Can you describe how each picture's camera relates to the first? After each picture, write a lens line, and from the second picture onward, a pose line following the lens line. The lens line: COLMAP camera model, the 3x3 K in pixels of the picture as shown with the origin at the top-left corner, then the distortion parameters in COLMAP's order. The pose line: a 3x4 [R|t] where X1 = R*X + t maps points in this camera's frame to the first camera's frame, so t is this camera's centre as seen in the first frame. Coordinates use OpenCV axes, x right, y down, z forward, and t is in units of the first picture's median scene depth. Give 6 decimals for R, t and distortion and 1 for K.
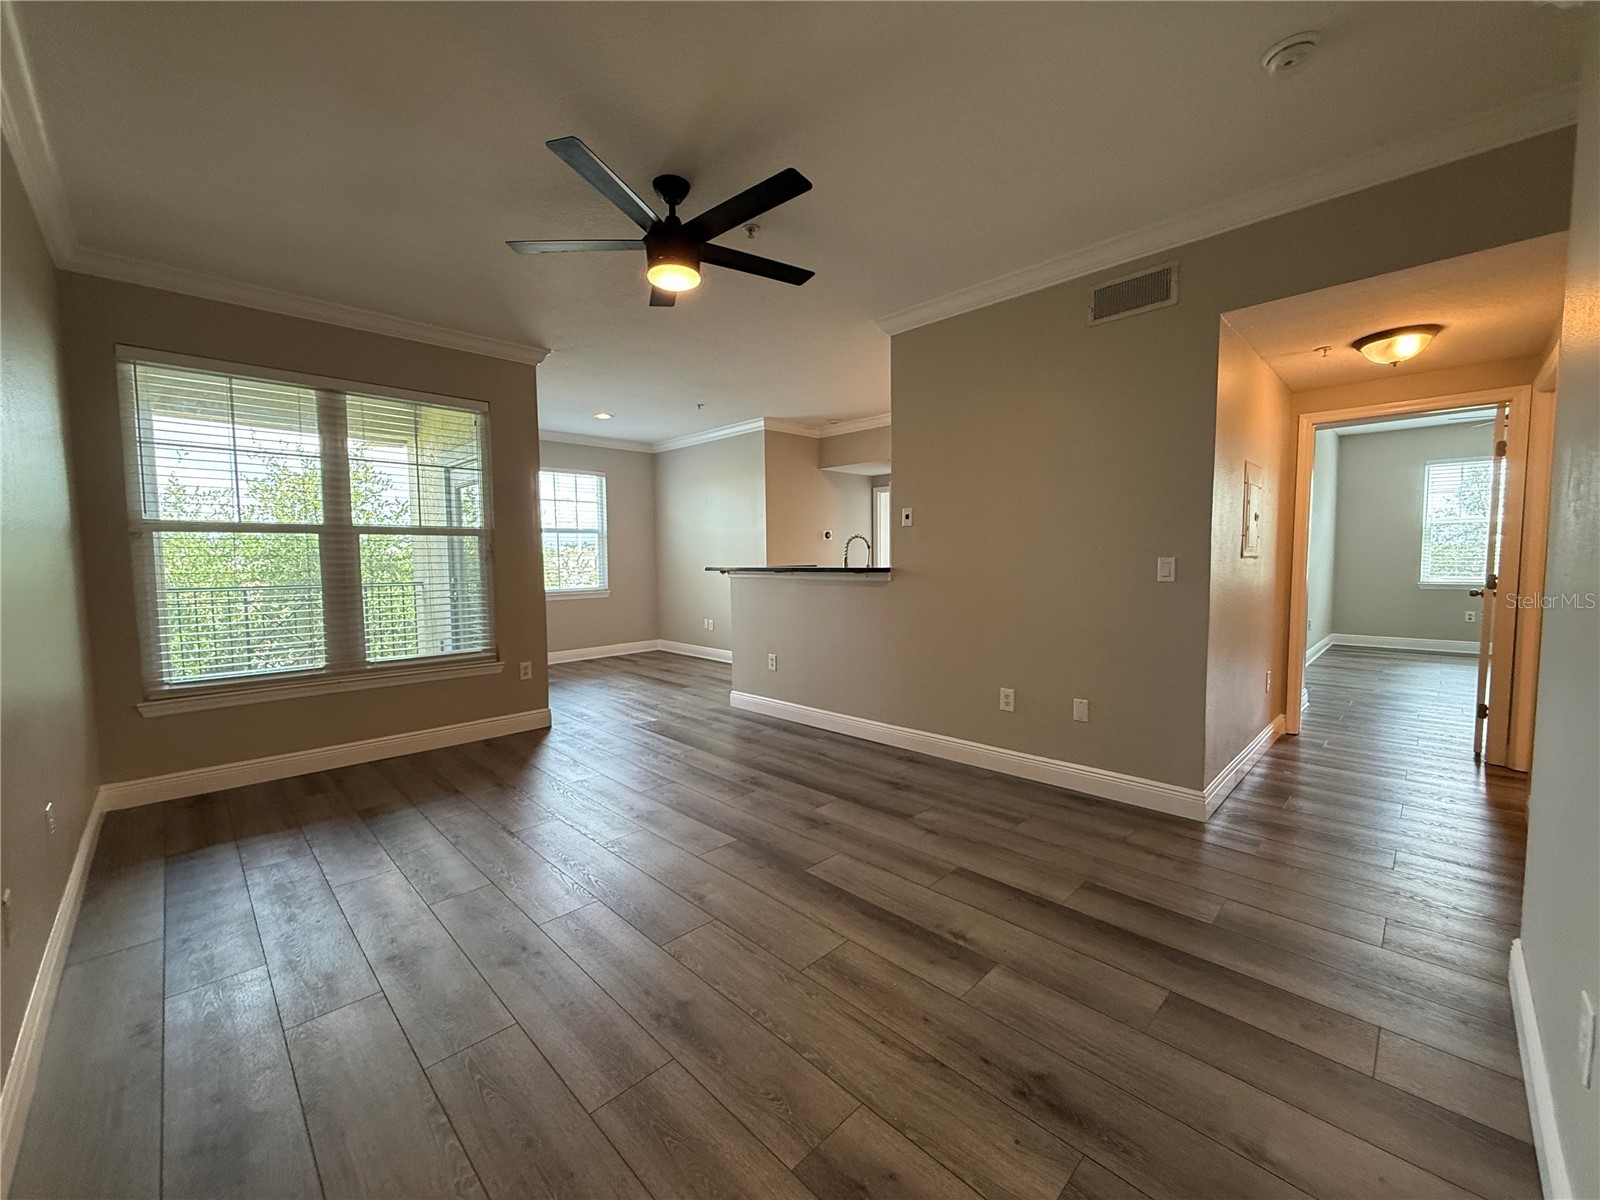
lens RADIAL K [[636.7, 0, 798.3], [0, 636.7, 602.8], [0, 0, 1]] dist [-0.001518, 0.000654]
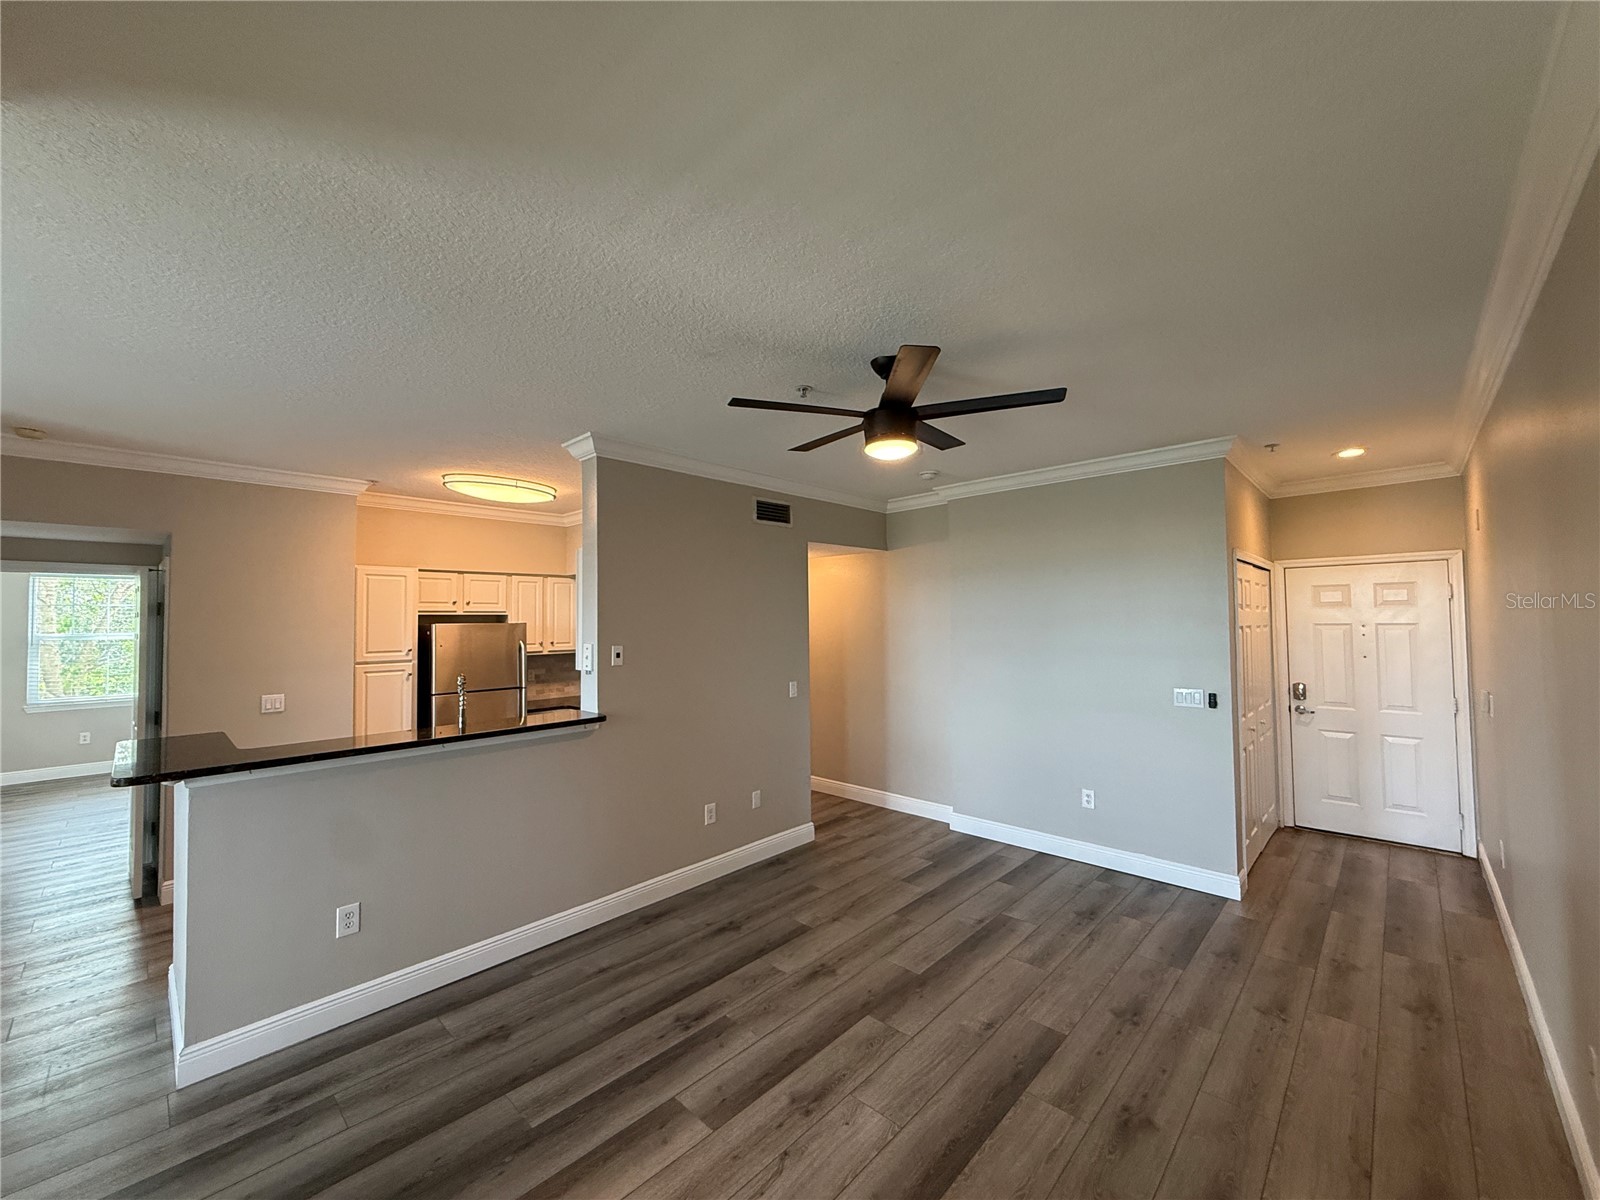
lens RADIAL K [[636.7, 0, 798.3], [0, 636.7, 598.2], [0, 0, 1]] dist [-0.001518, 0.000654]
pose [[-0.025261, 0.046181, 0.998614, -0.965544], [0.088127, 0.995146, -0.043791, -0.195774], [-0.995789, 0.086899, -0.029208, 0.965986]]
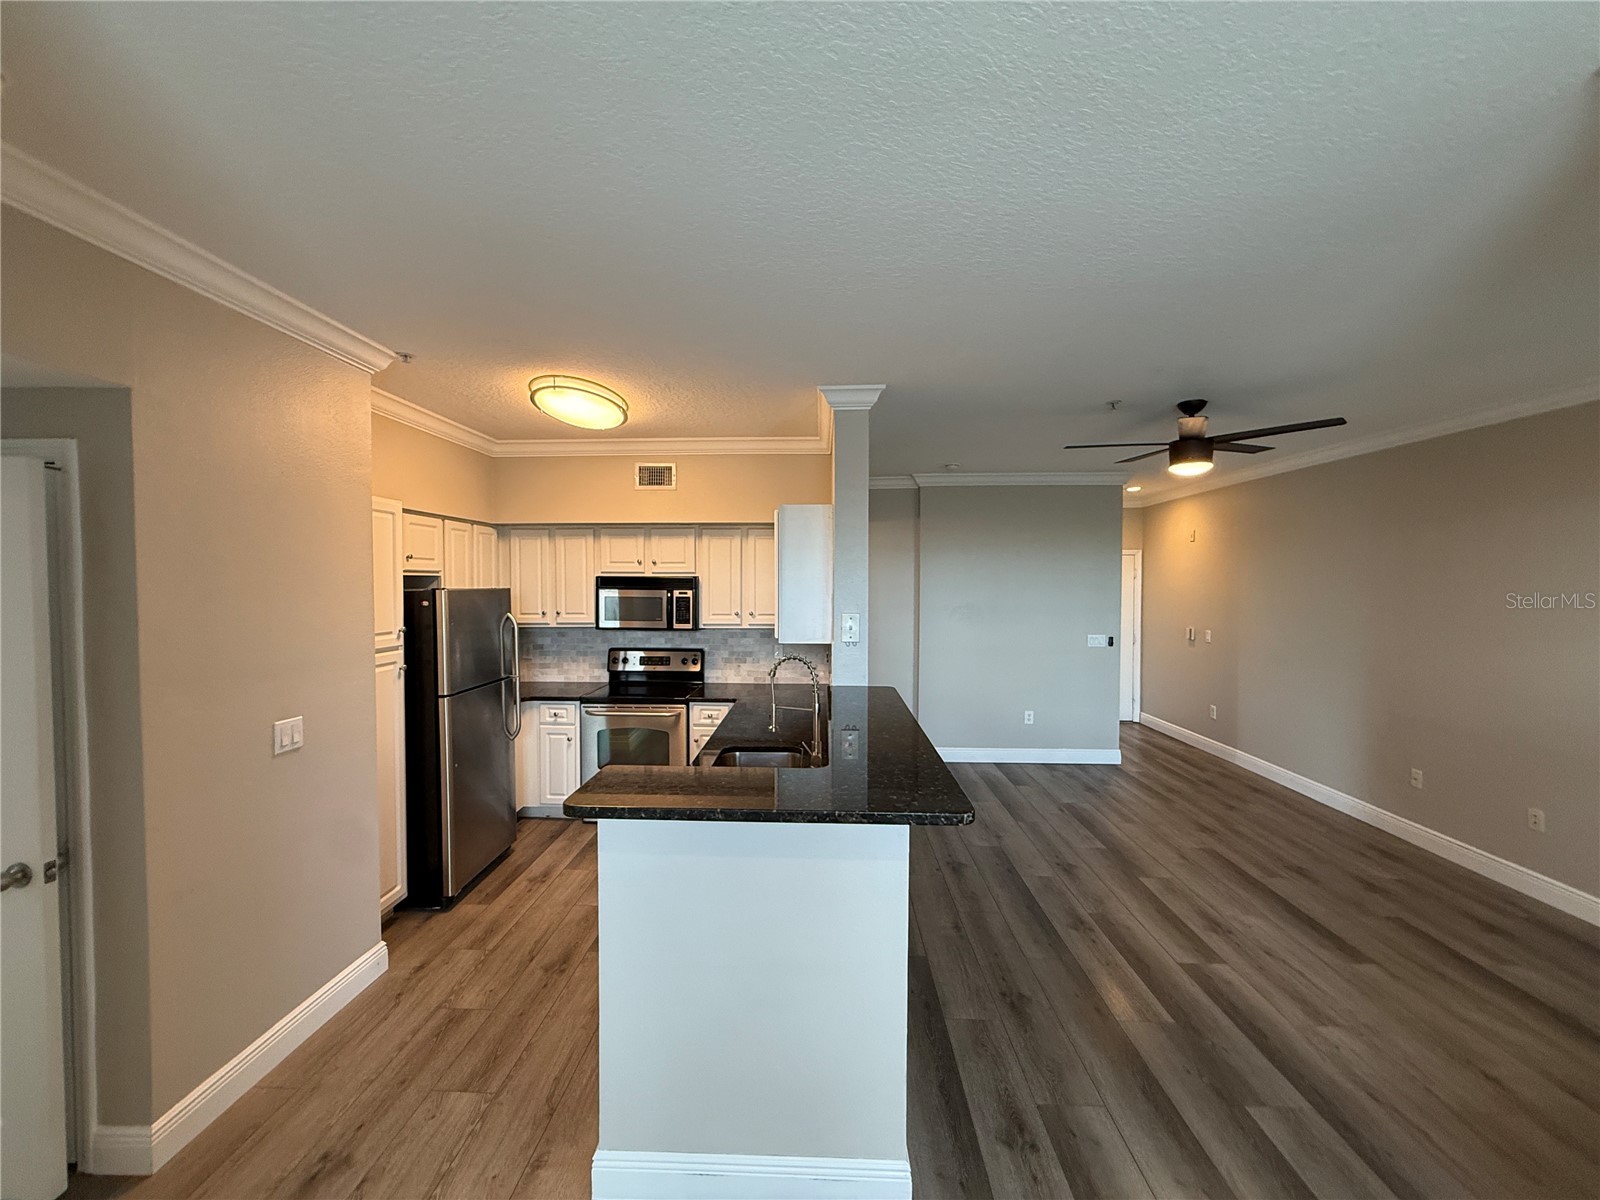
lens RADIAL K [[636.7, 0, 797.5], [0, 636.7, 591.5], [0, 0, 1]] dist [-0.001518, 0.000654]
pose [[-0.676911, -0.001306, 0.736064, -0.523941], [0.062633, 0.996269, 0.059367, -0.304693], [-0.733395, 0.086288, -0.674304, 2.111455]]
